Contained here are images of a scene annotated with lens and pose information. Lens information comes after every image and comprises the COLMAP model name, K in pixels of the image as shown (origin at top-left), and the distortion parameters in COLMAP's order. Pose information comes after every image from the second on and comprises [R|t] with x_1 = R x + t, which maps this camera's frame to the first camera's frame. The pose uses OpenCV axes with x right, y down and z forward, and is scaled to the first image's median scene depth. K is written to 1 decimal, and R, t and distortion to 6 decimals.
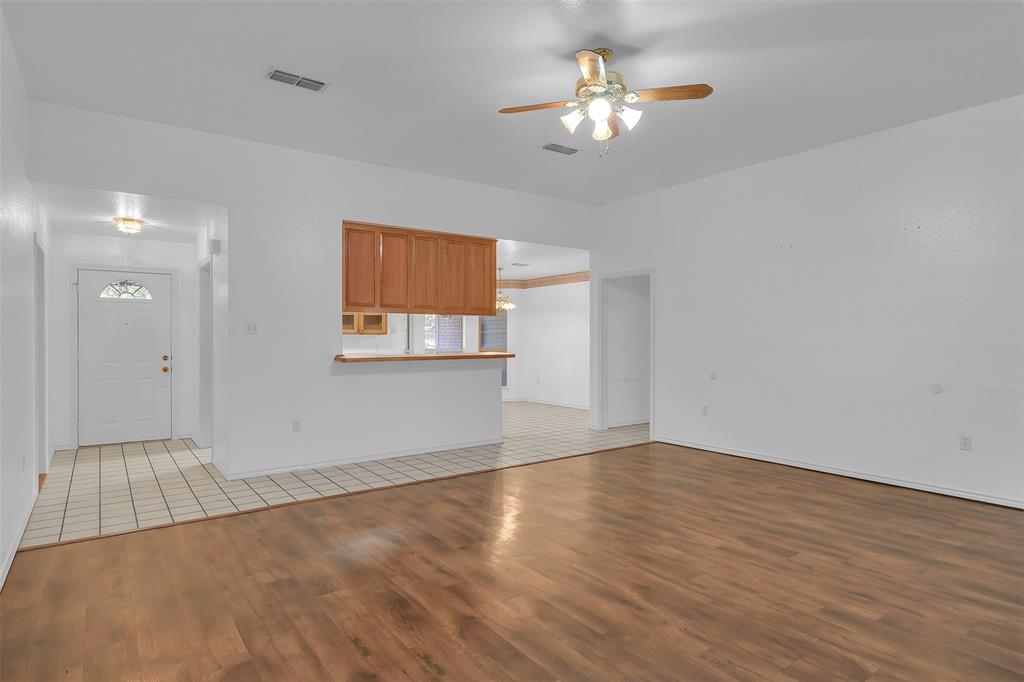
lens RADIAL K [[565.4, 0, 512.0], [0, 565.4, 341.0], [0, 0, 1]] dist [-0.003731, -0.000687]
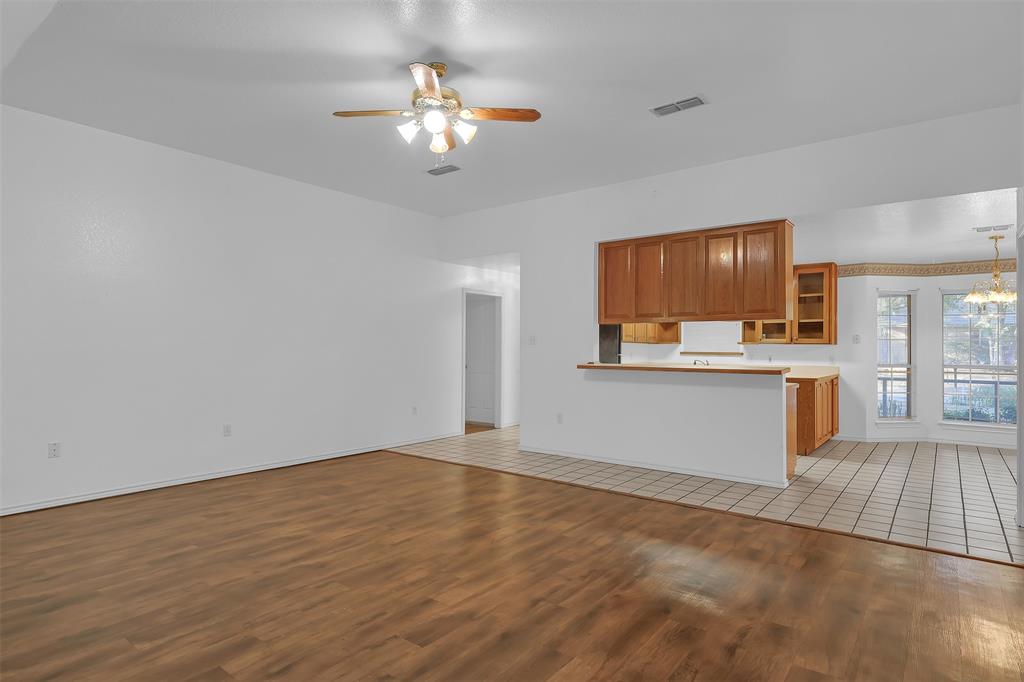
lens RADIAL K [[555.1, 0, 494.8], [0, 555.1, 341.0], [0, 0, 1]] dist [-0.004454, -0.001558]
pose [[0.252729, -0.007350, -0.967509, 1.148459], [-0.010001, 0.999898, -0.010208, -0.007412], [0.967485, 0.012256, 0.252630, 0.855109]]
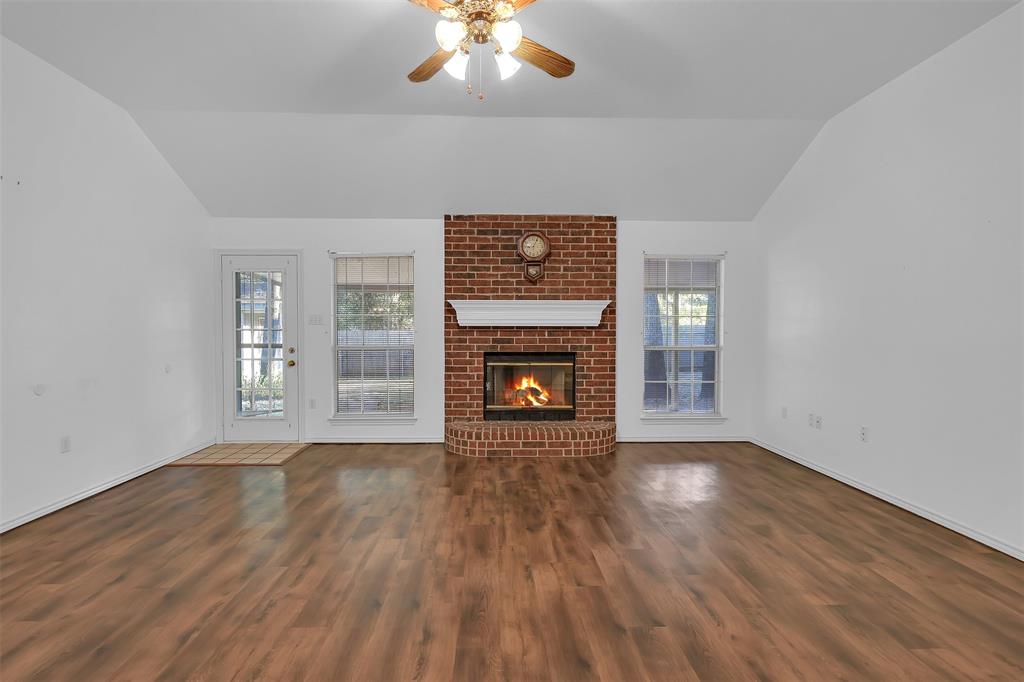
lens RADIAL K [[498.2, 0, 507.4], [0, 498.2, 340.0], [0, 0, 1]] dist [-0.000889, -0.000149]
pose [[-0.827361, -0.013942, 0.561498, -0.268465], [0.002176, 0.999605, 0.028027, -0.006435], [-0.561666, 0.024411, -0.827004, 1.565327]]
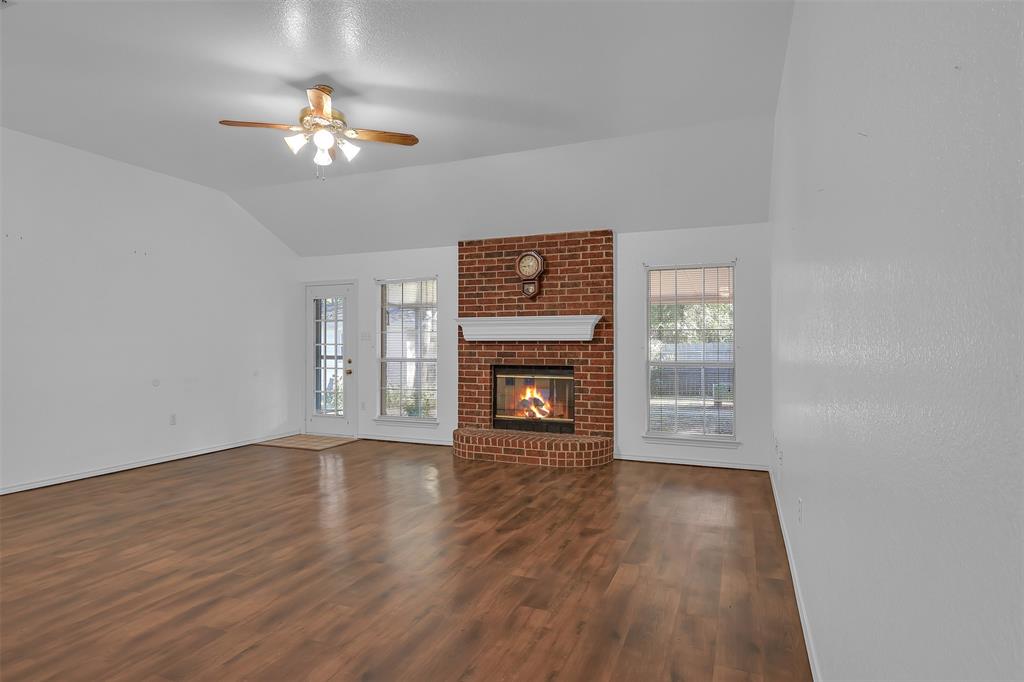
lens RADIAL K [[565.4, 0, 512.0], [0, 565.4, 341.0], [0, 0, 1]] dist [-0.003731, -0.000687]
pose [[-0.525592, 0.003494, 0.850729, -0.987600], [0.006013, 0.999982, -0.000392, -0.004908], [-0.850715, 0.004909, -0.525604, 1.272202]]
